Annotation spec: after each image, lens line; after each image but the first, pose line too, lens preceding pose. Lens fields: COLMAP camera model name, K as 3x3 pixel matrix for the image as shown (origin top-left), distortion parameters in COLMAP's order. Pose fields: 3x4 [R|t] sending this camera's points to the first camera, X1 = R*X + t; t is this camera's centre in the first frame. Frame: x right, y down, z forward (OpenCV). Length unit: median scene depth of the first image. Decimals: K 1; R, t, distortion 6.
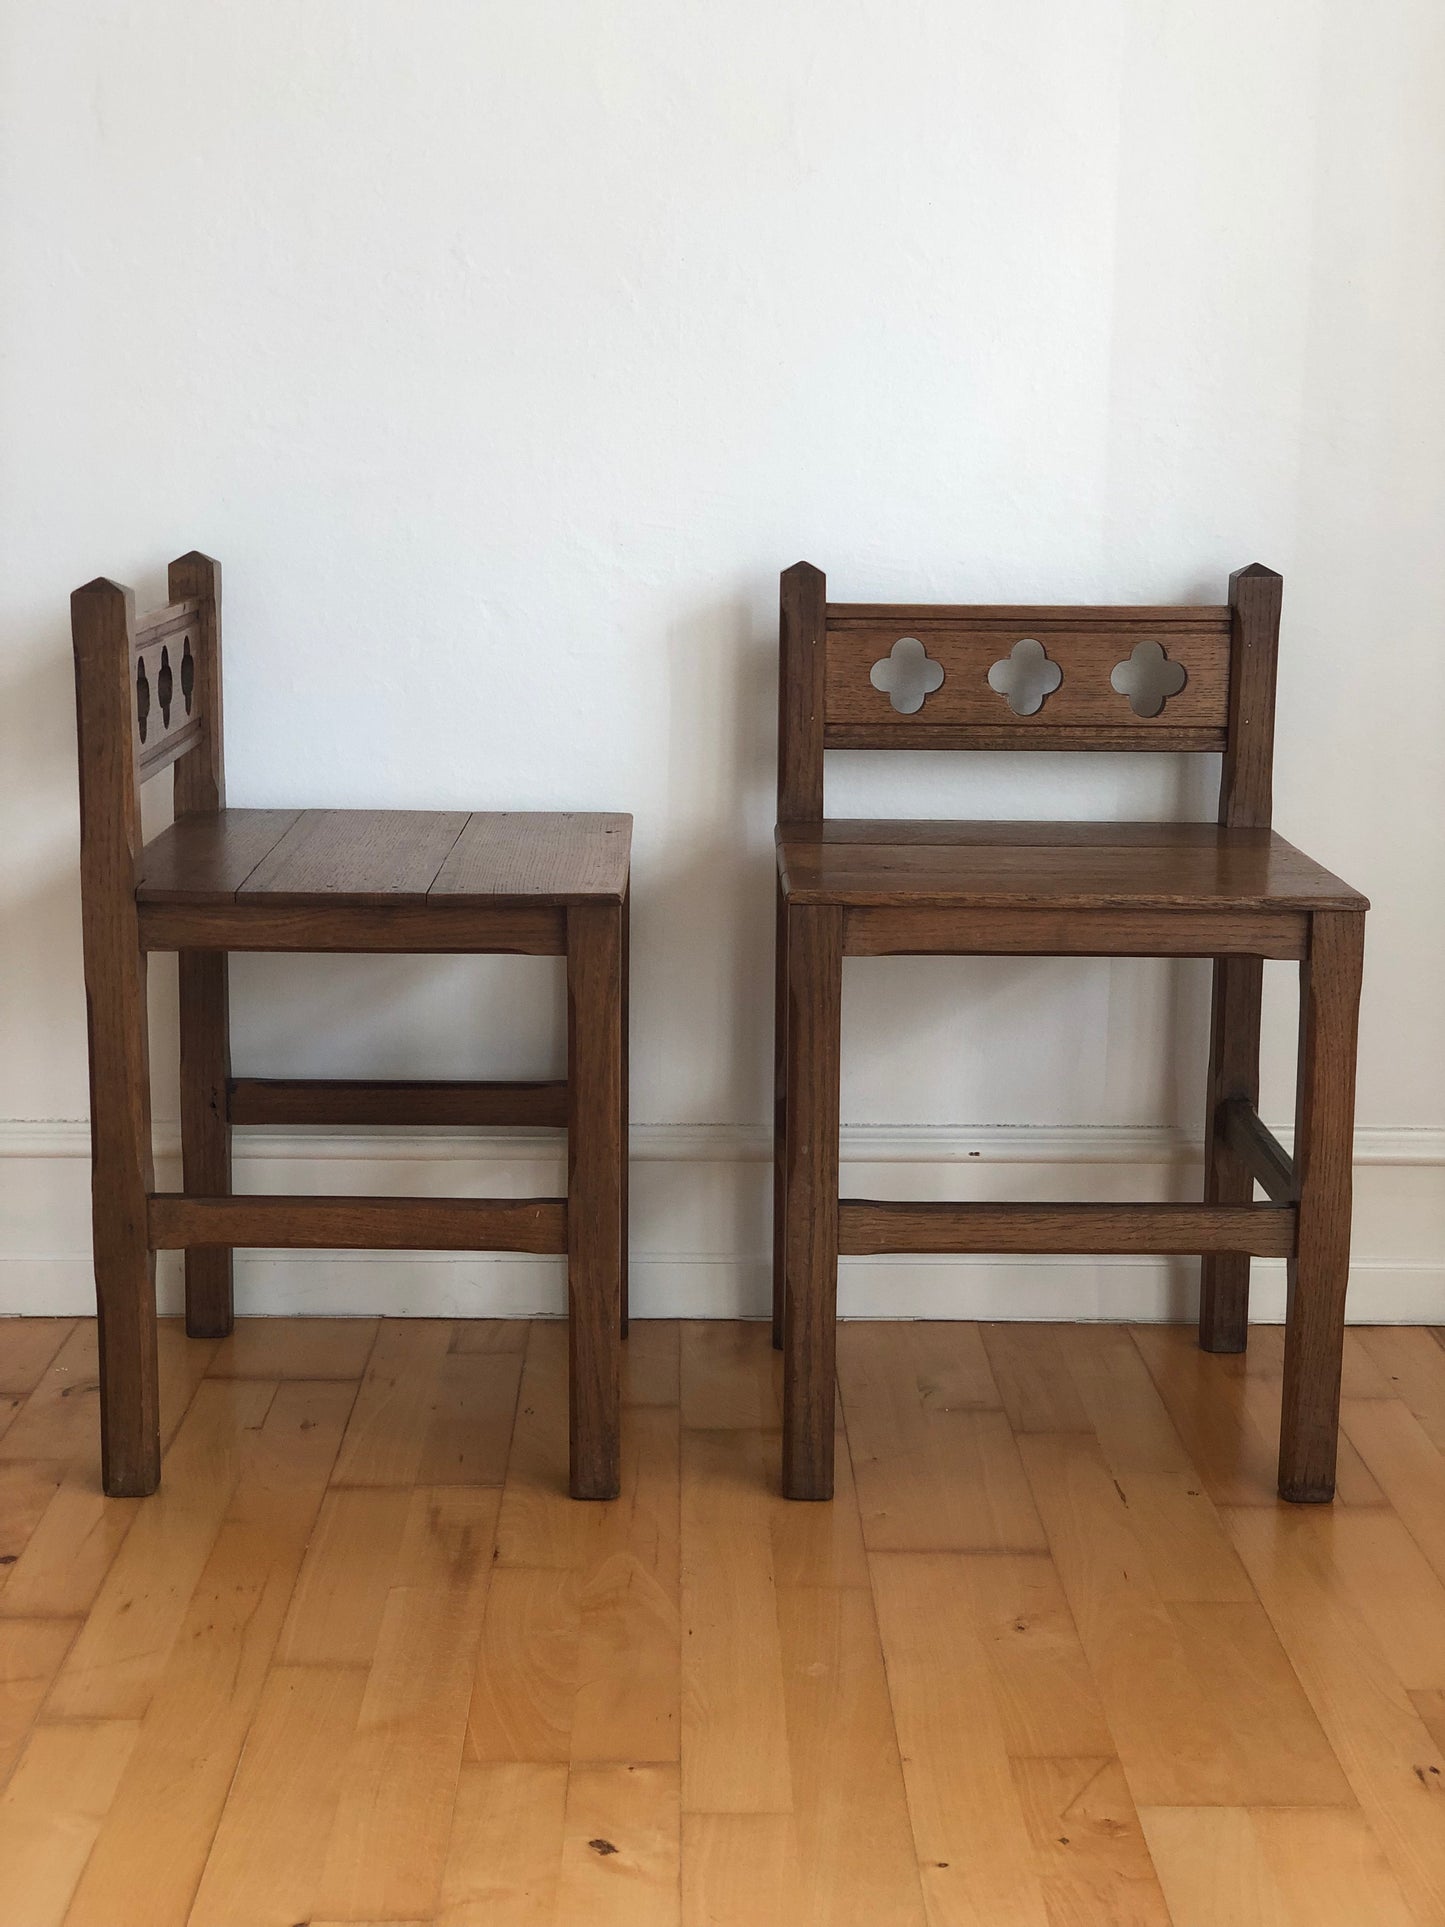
lens RADIAL K [[2912.7, 0, 710.4], [0, 2912.7, 967.9], [0, 0, 1]] dist [0.016615, 0.000000]
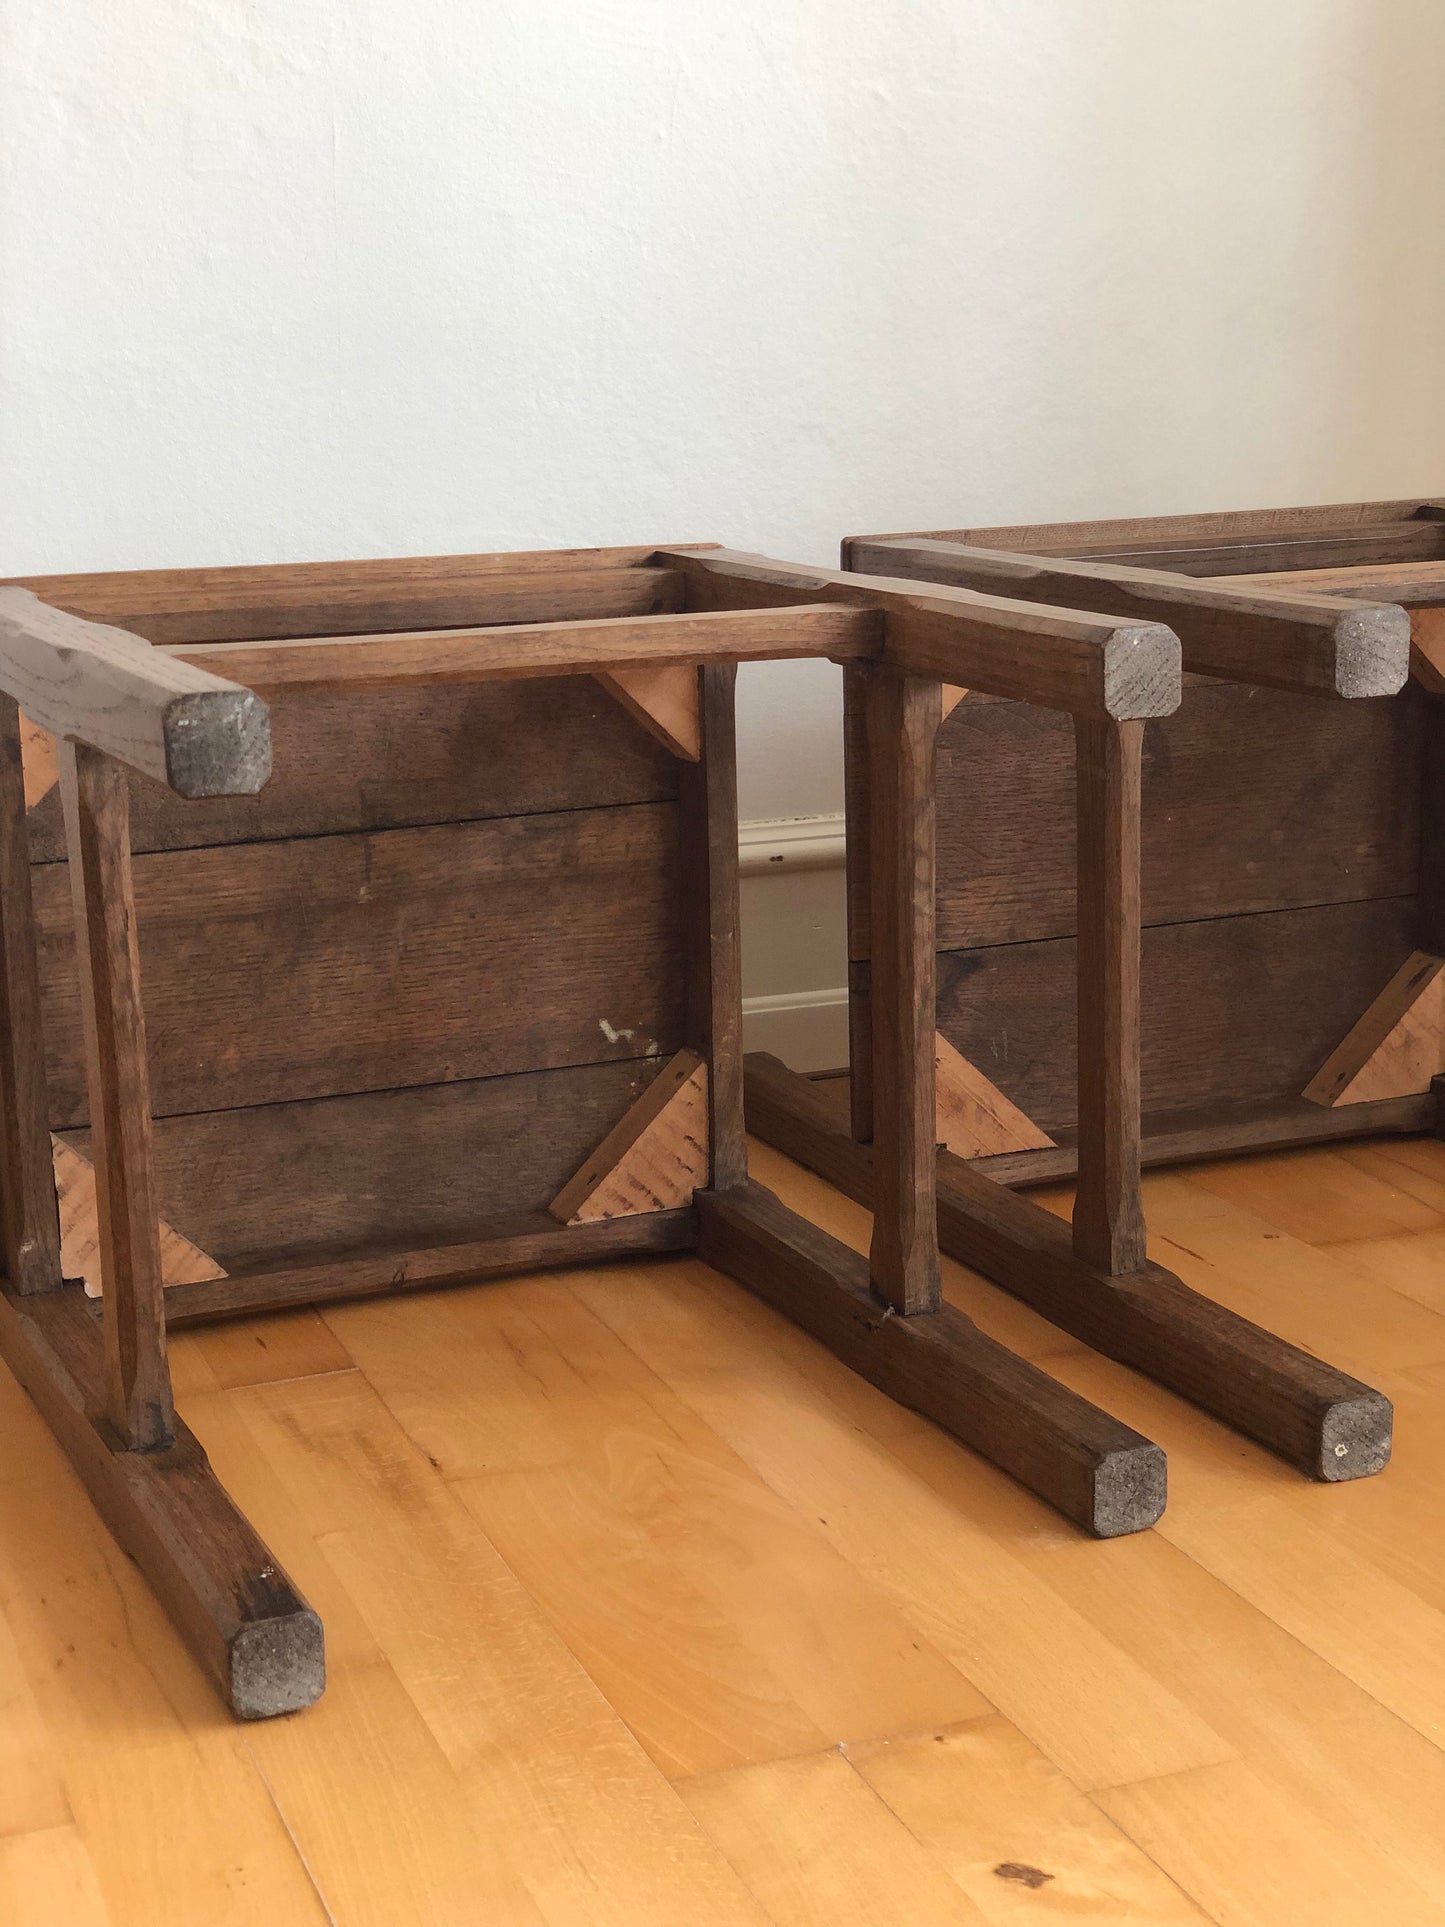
lens RADIAL K [[2912.7, 0, 669.9], [0, 2912.7, 965.8], [0, 0, 1]] dist [0.016615, 0.000000]
pose [[0.938072, -0.104035, 0.330450, -0.264575], [0.096468, 0.994561, 0.039265, 0.085501], [-0.332738, -0.004956, 0.943006, 0.448094]]
